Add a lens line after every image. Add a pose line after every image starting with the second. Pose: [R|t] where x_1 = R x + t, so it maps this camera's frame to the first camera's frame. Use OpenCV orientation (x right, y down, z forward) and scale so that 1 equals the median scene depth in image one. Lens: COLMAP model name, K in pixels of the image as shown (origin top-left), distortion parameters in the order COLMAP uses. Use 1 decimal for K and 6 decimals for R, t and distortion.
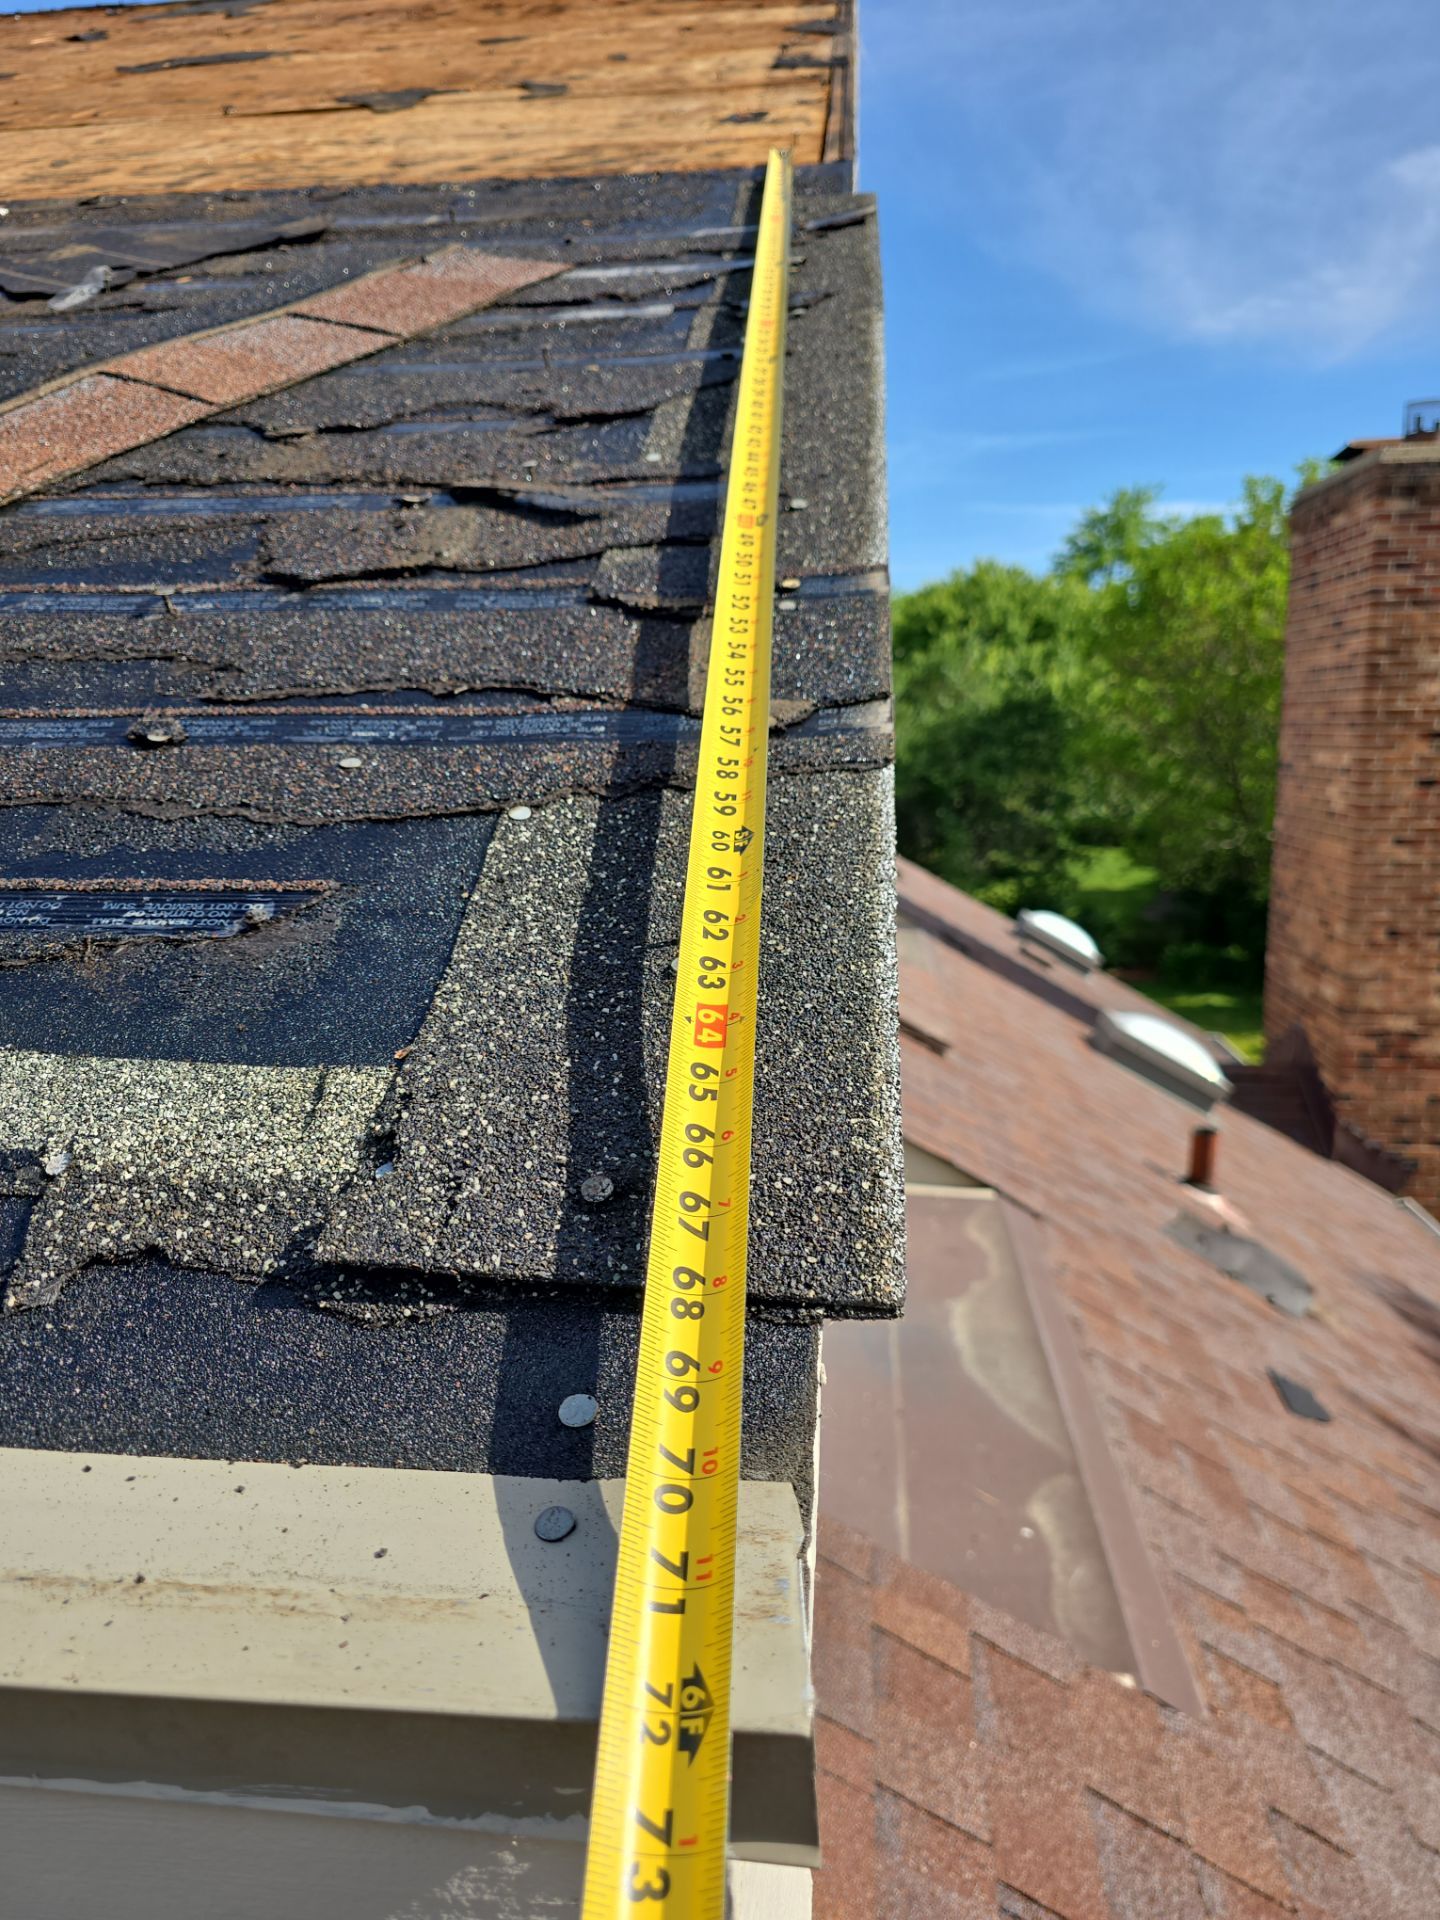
lens RADIAL K [[1312.9, 0, 736.1], [0, 1312.9, 906.0], [0, 0, 1]] dist [0.048708, -0.055970]
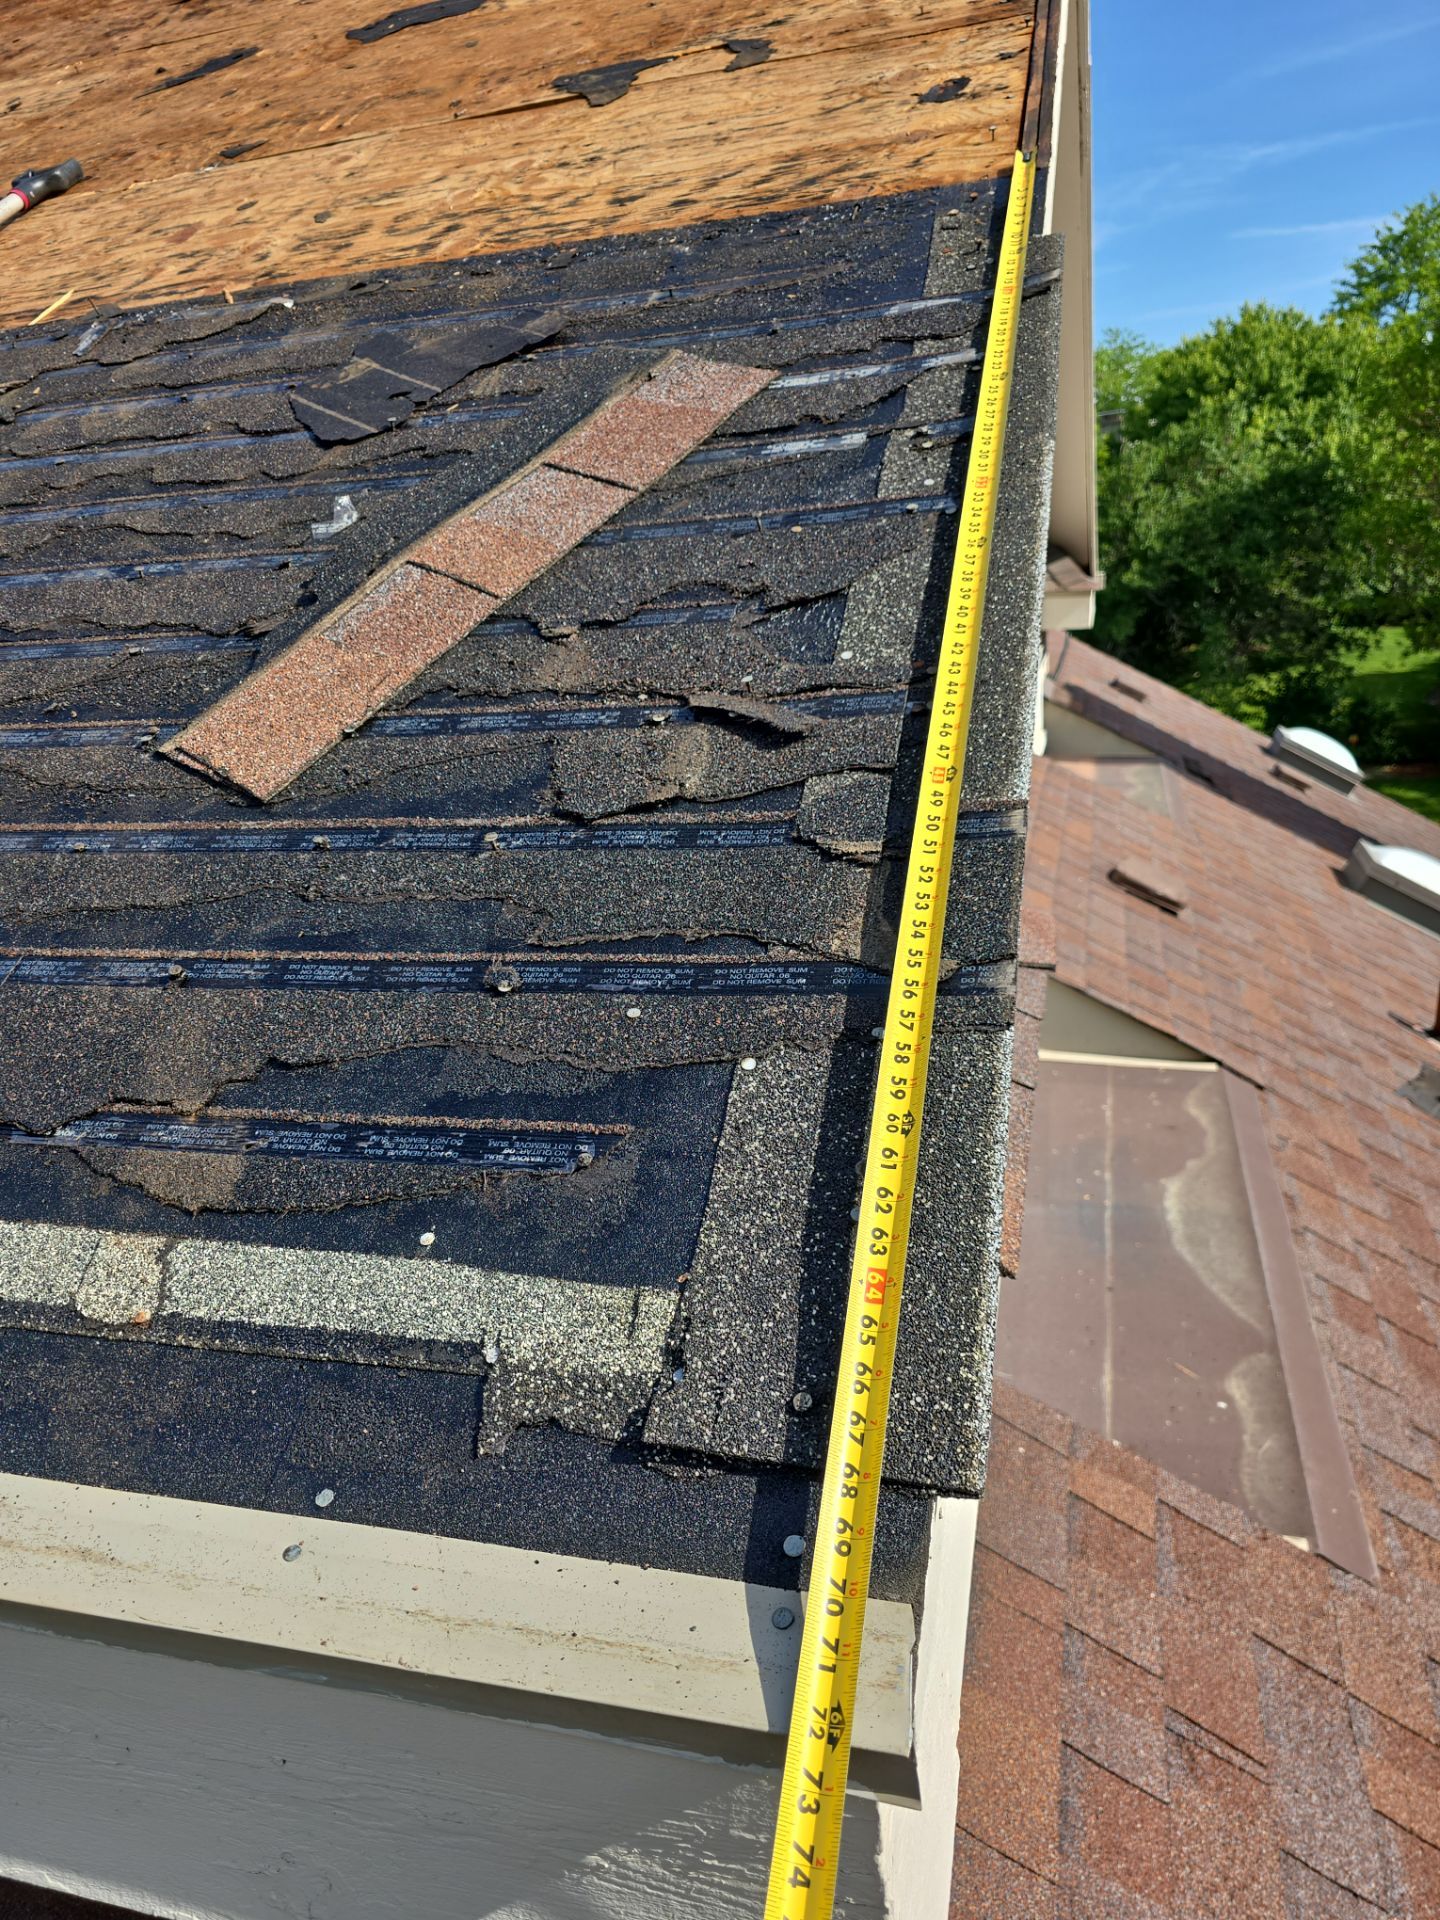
lens RADIAL K [[1312.9, 0, 740.7], [0, 1312.9, 908.7], [0, 0, 1]] dist [0.048708, -0.055970]
pose [[0.984101, -0.014321, -0.177029, 0.063214], [0.039808, 0.989170, 0.141271, -0.331365], [0.173089, -0.146072, 0.974014, -0.287372]]
